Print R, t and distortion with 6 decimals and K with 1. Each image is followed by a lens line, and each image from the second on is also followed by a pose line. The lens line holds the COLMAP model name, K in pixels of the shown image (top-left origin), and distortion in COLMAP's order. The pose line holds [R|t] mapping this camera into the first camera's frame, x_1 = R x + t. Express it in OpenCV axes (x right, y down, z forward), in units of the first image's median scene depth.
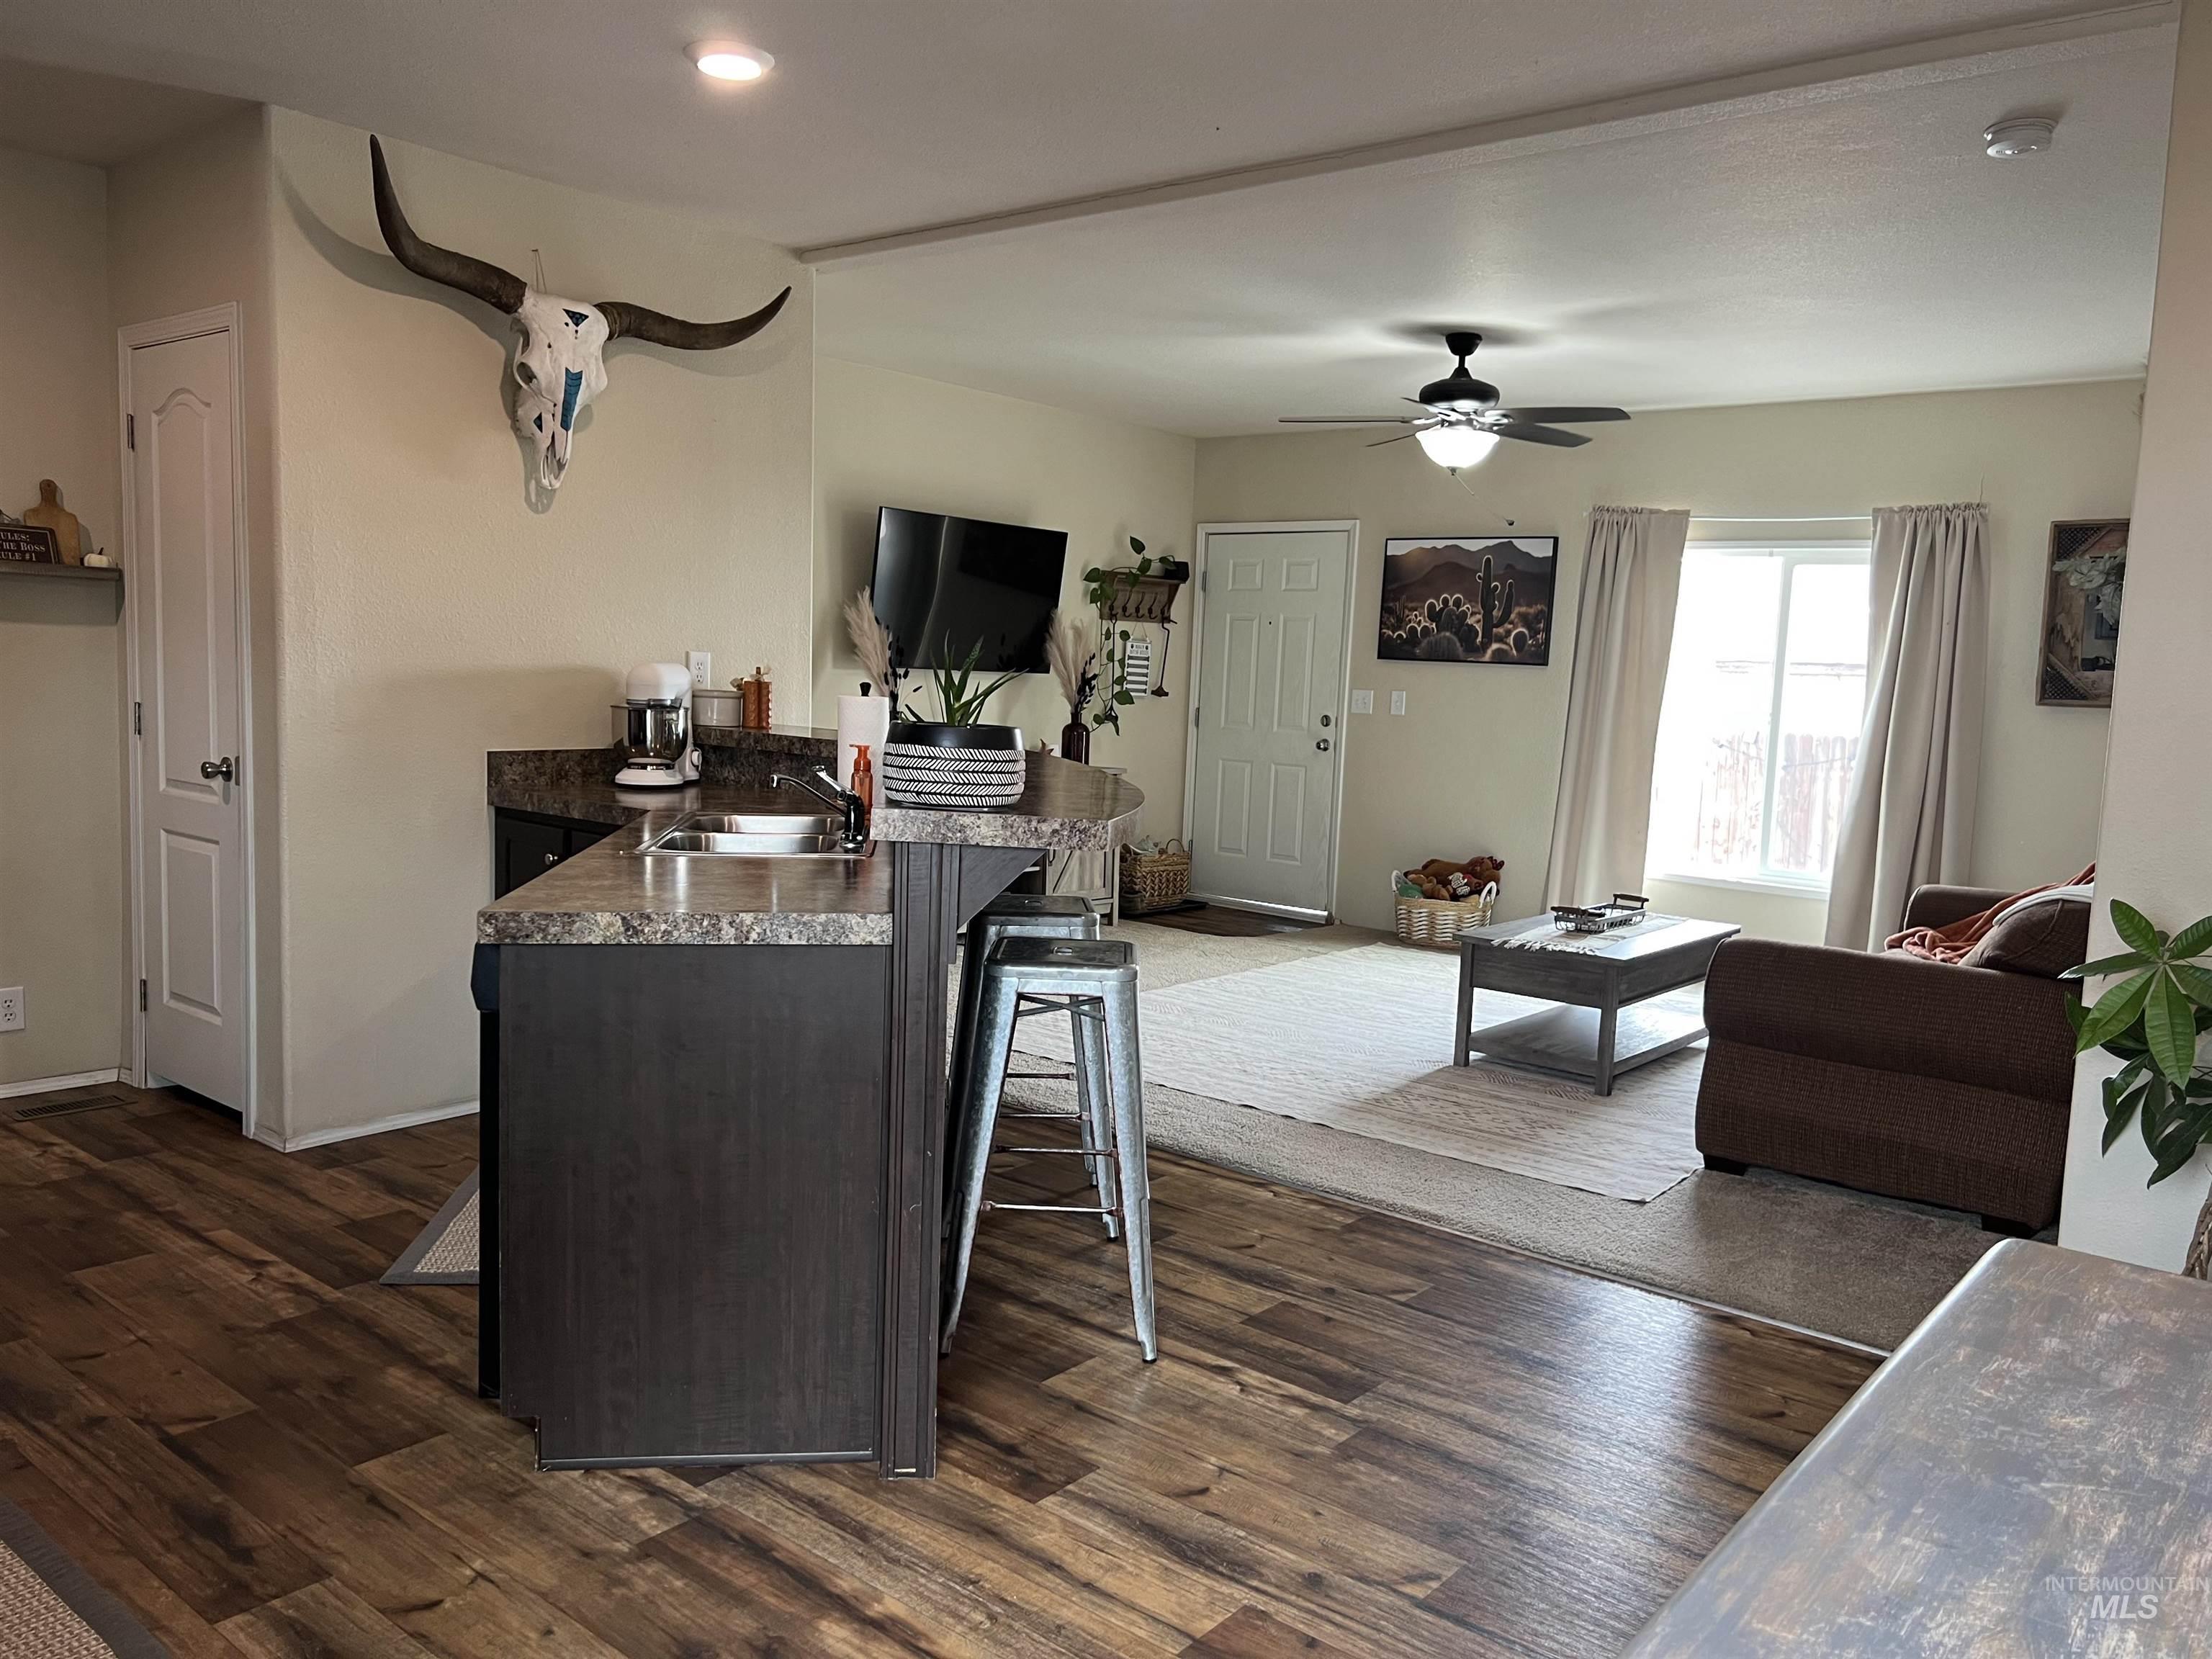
lens RADIAL K [[1653.6, 0, 1101.6], [0, 1653.6, 841.7], [0, 0, 1]] dist [0.059628, -0.073376]
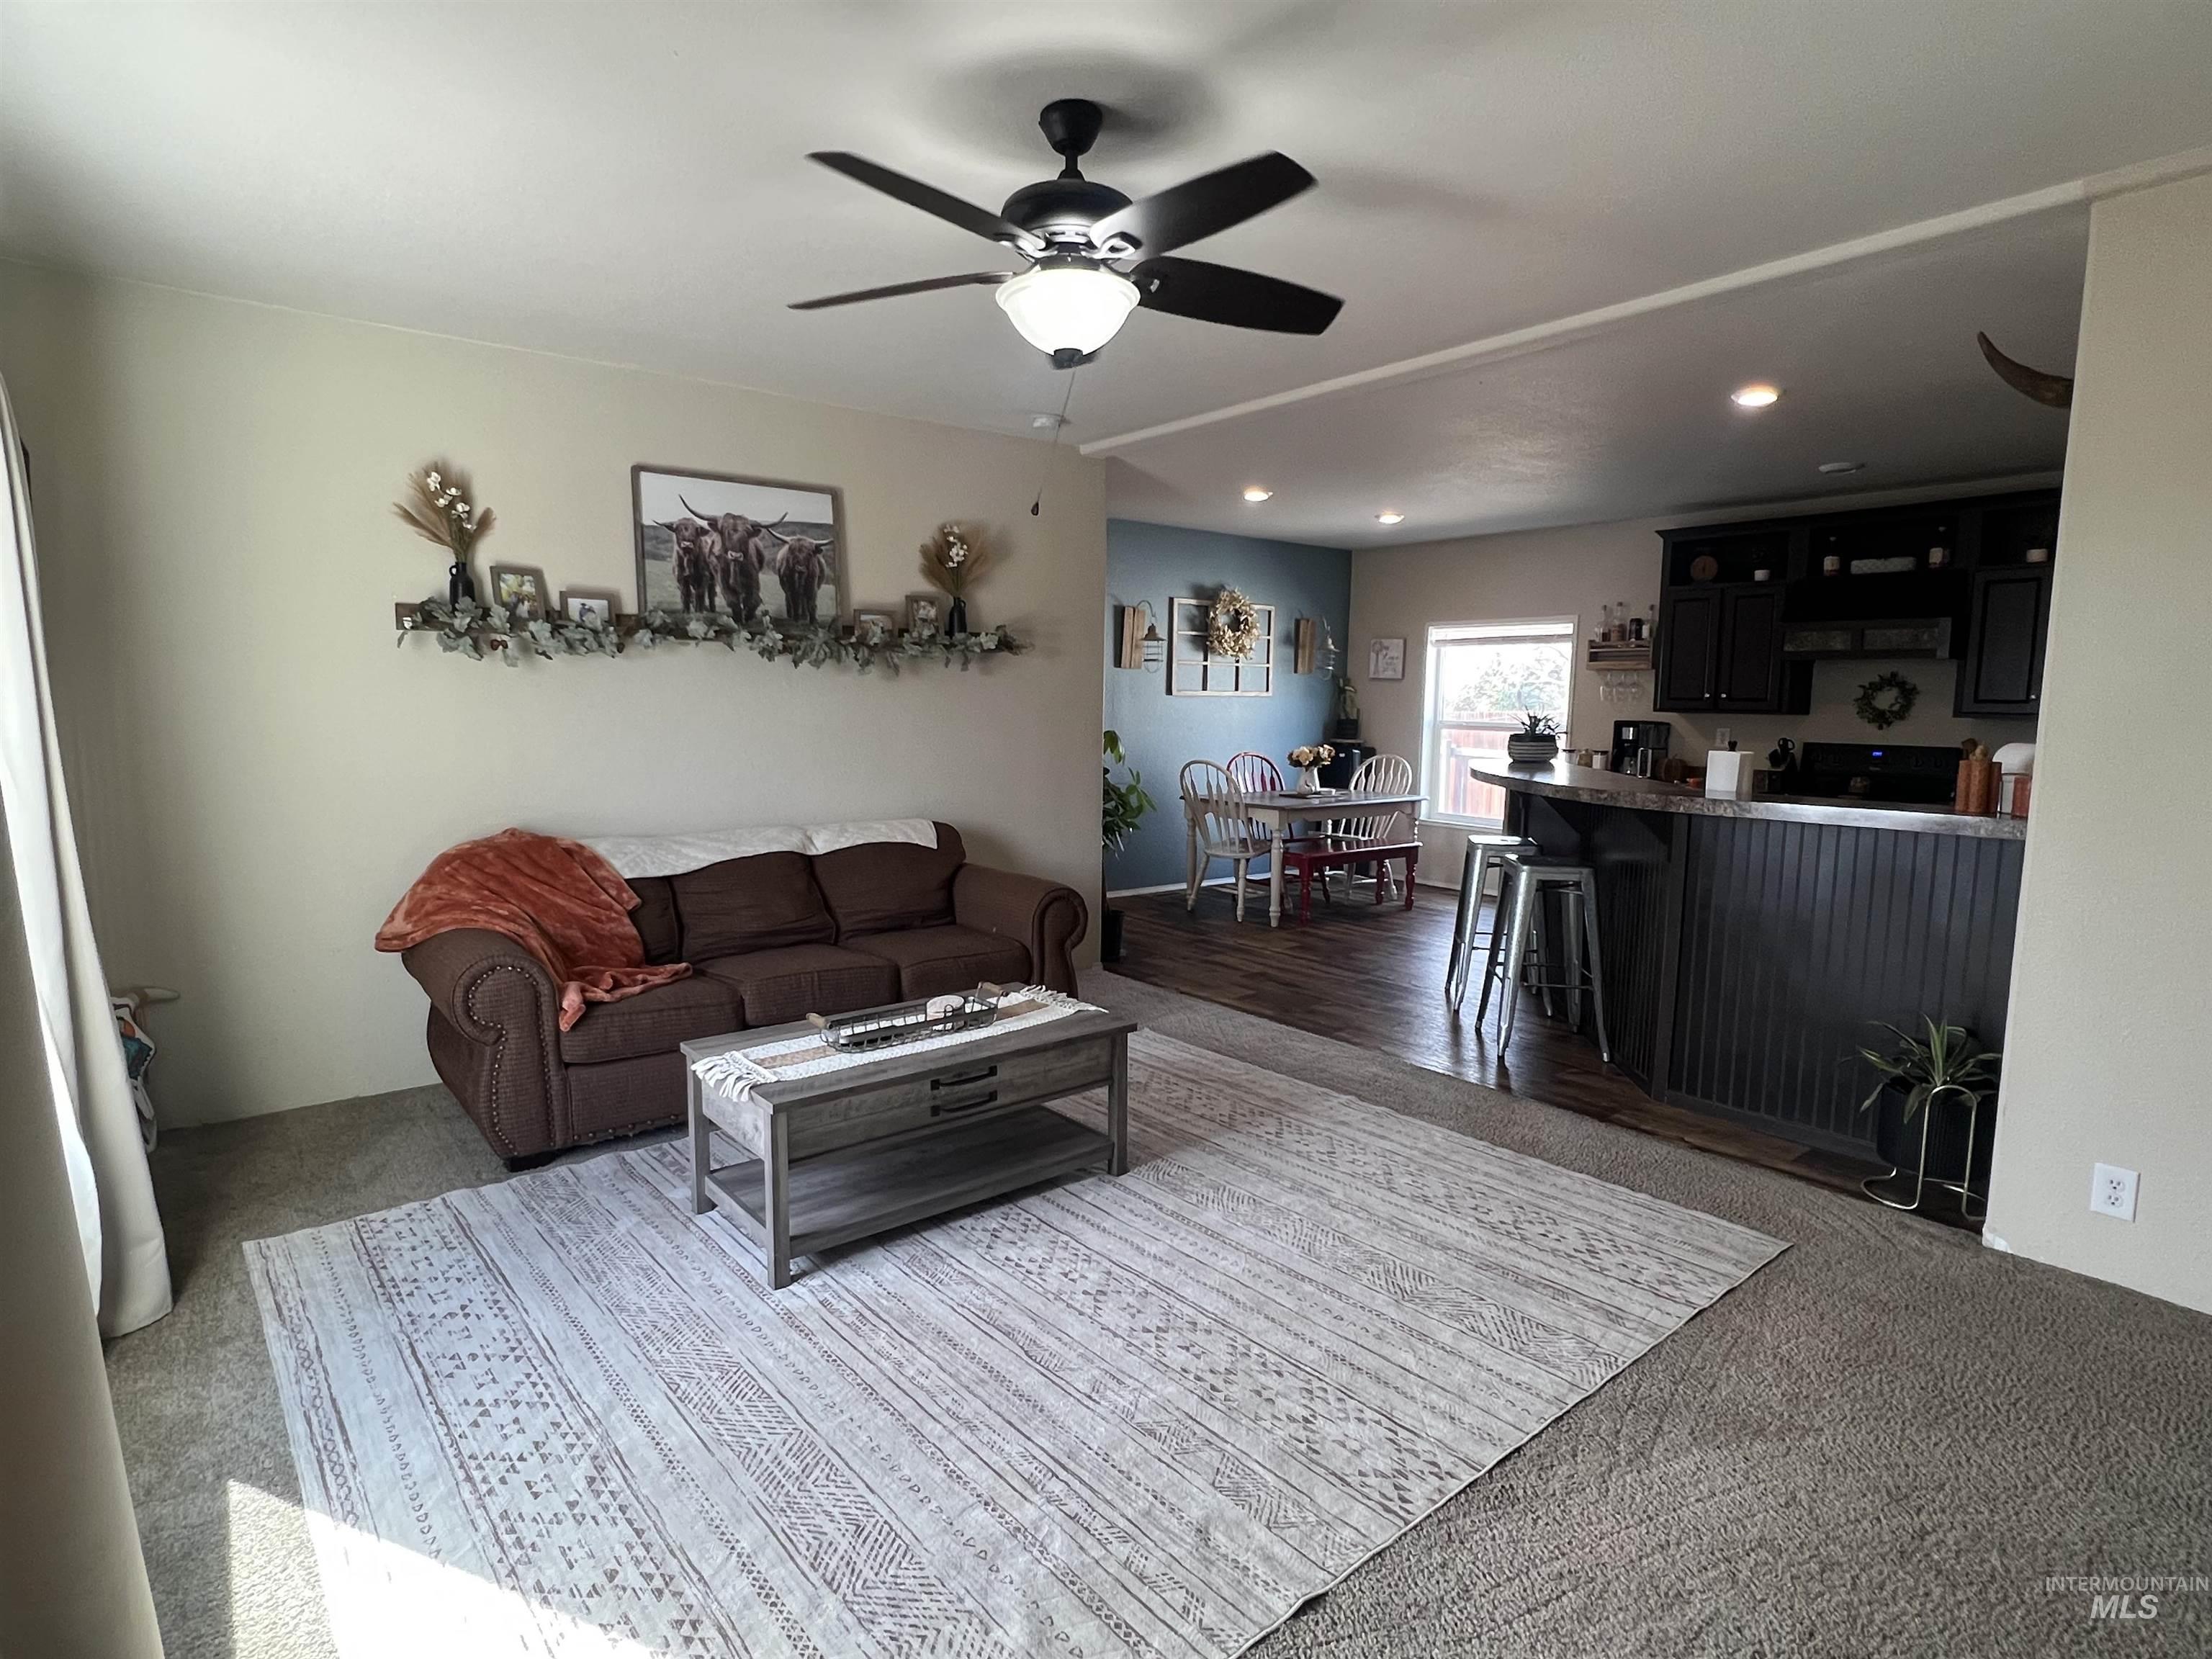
lens RADIAL K [[1156.9, 0, 1101.5], [0, 1156.9, 832.6], [0, 0, 1]] dist [0.002558, -0.004796]
pose [[-0.978093, -0.072780, 0.195030, 0.087887], [-0.027174, 0.973513, 0.227012, -0.121169], [-0.206386, 0.216739, -0.954164, 1.095530]]
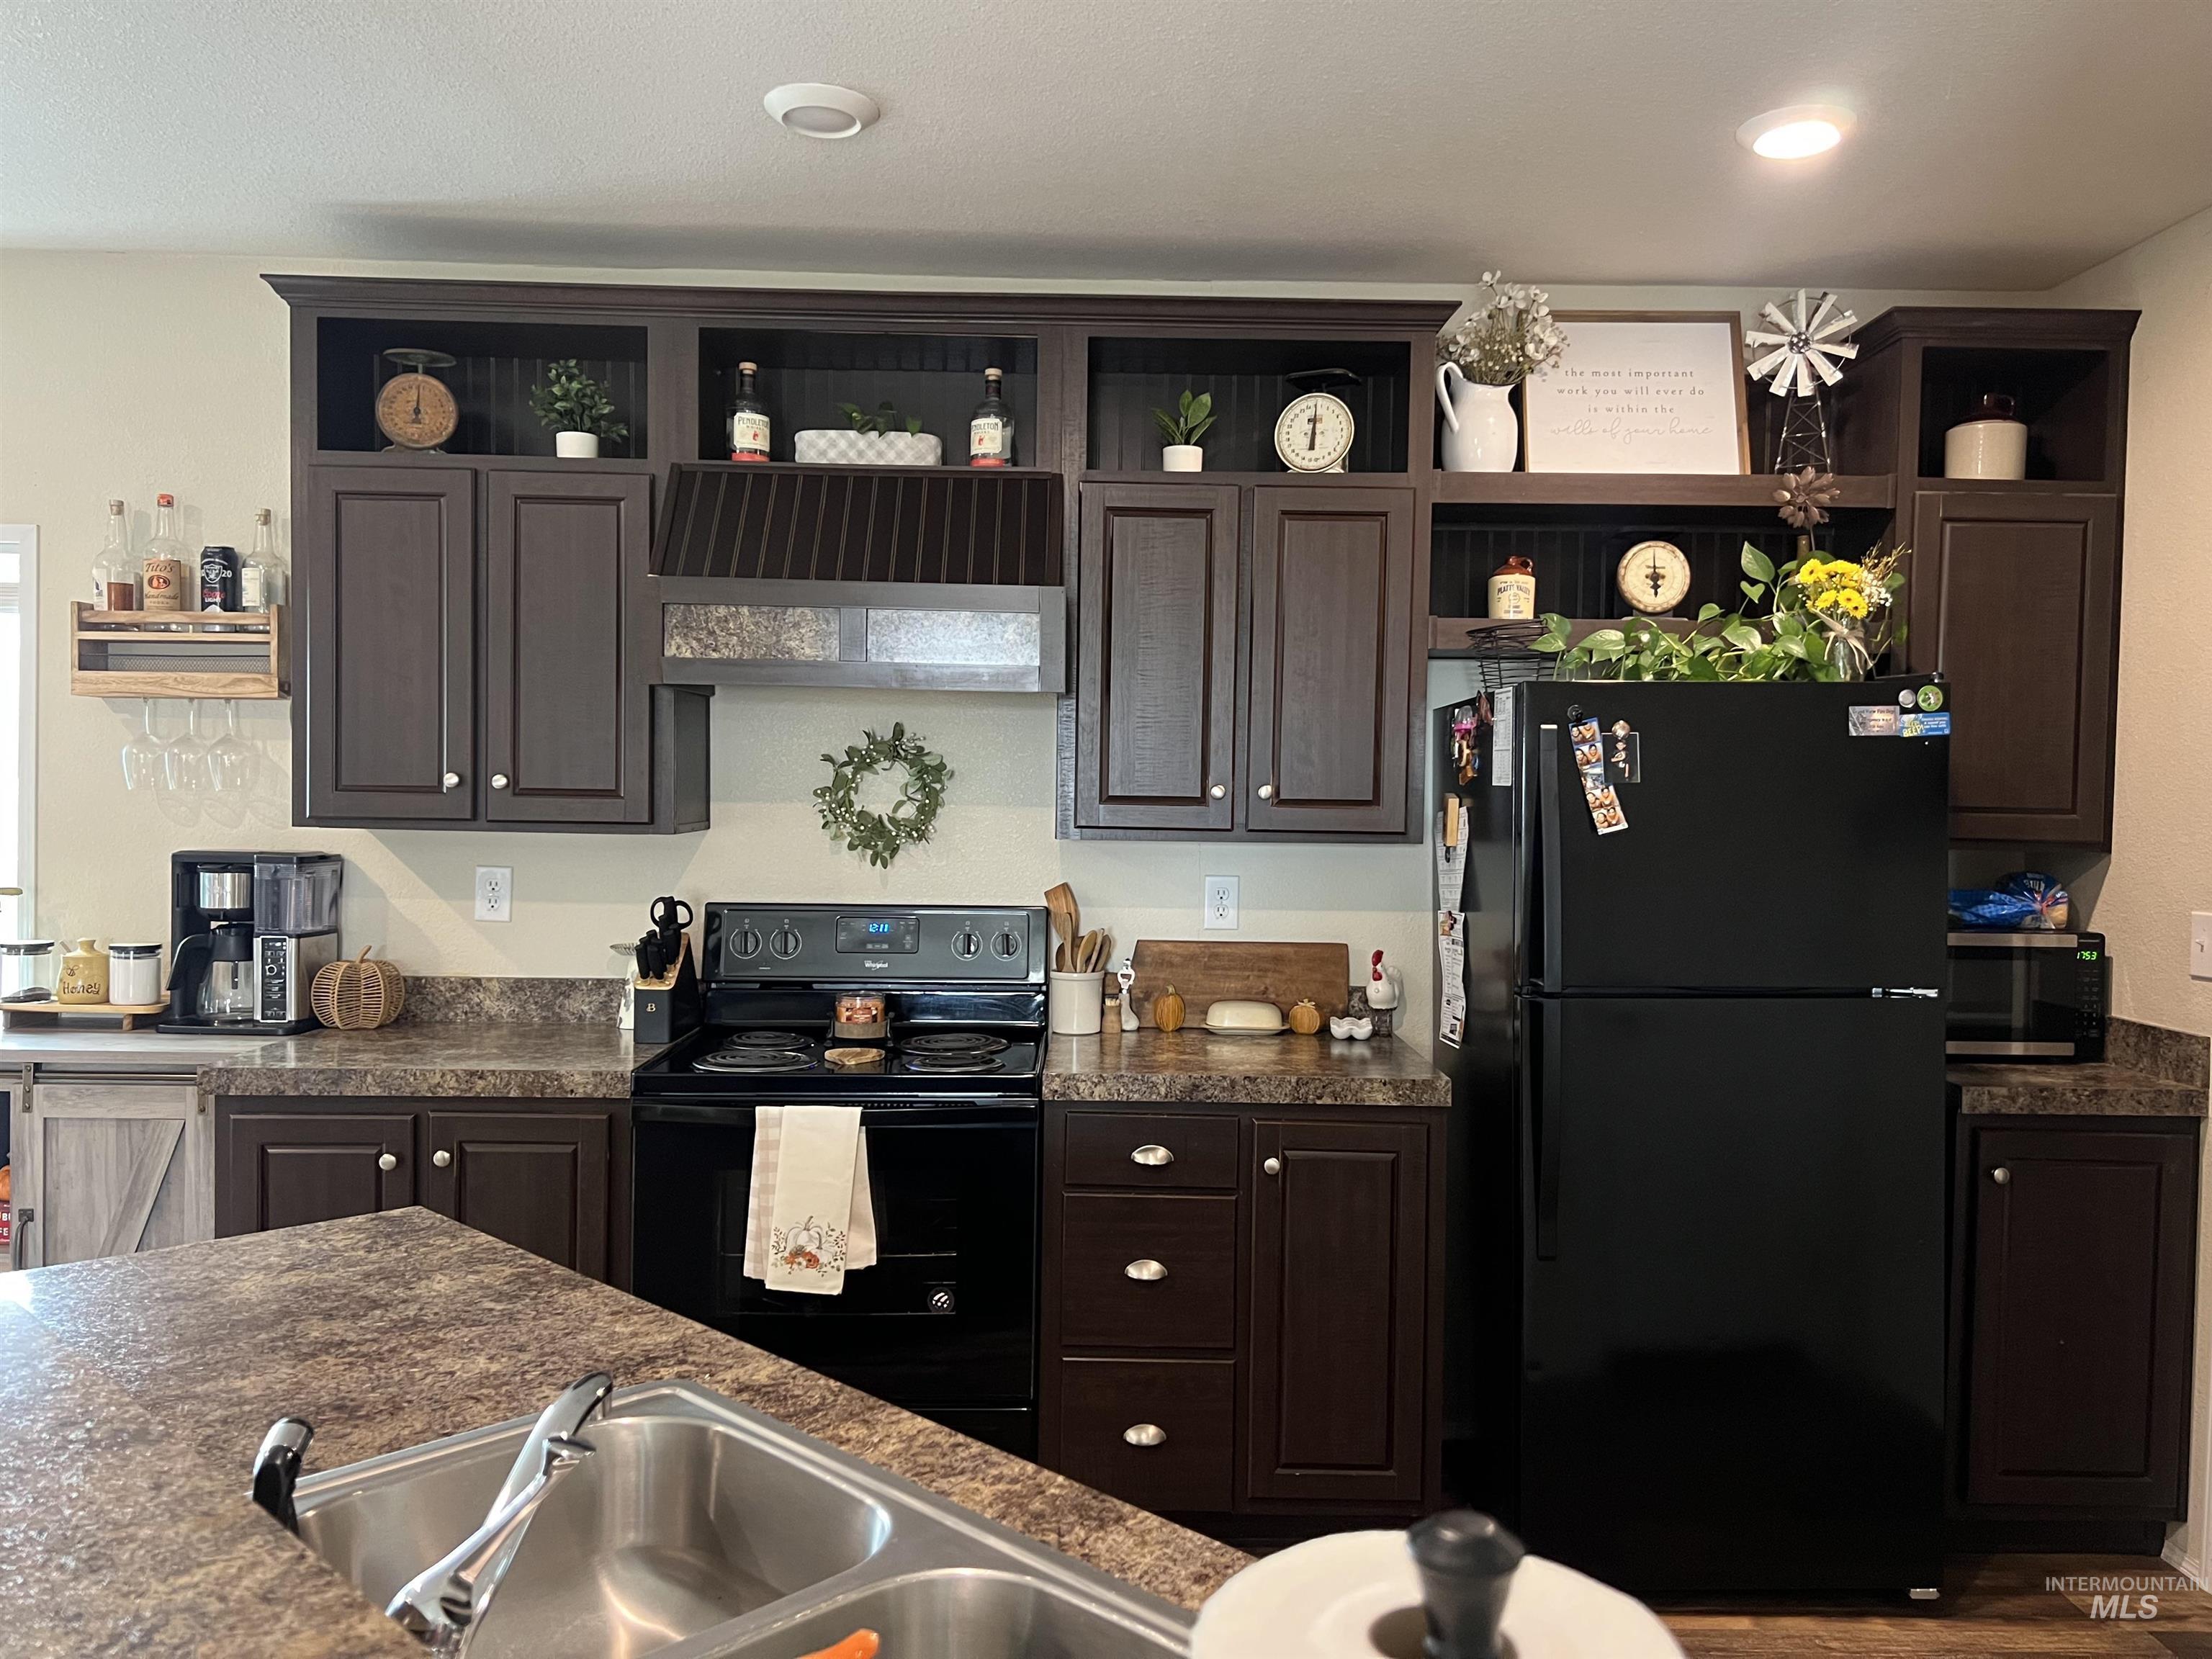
lens RADIAL K [[1653.6, 0, 1118.4], [0, 1653.6, 827.7], [0, 0, 1]] dist [0.059628, -0.073376]
pose [[-0.756613, -0.030539, -0.653149, -0.030221], [-0.115371, 0.989472, 0.087382, -0.081424], [0.643604, 0.141469, -0.752171, 0.583837]]
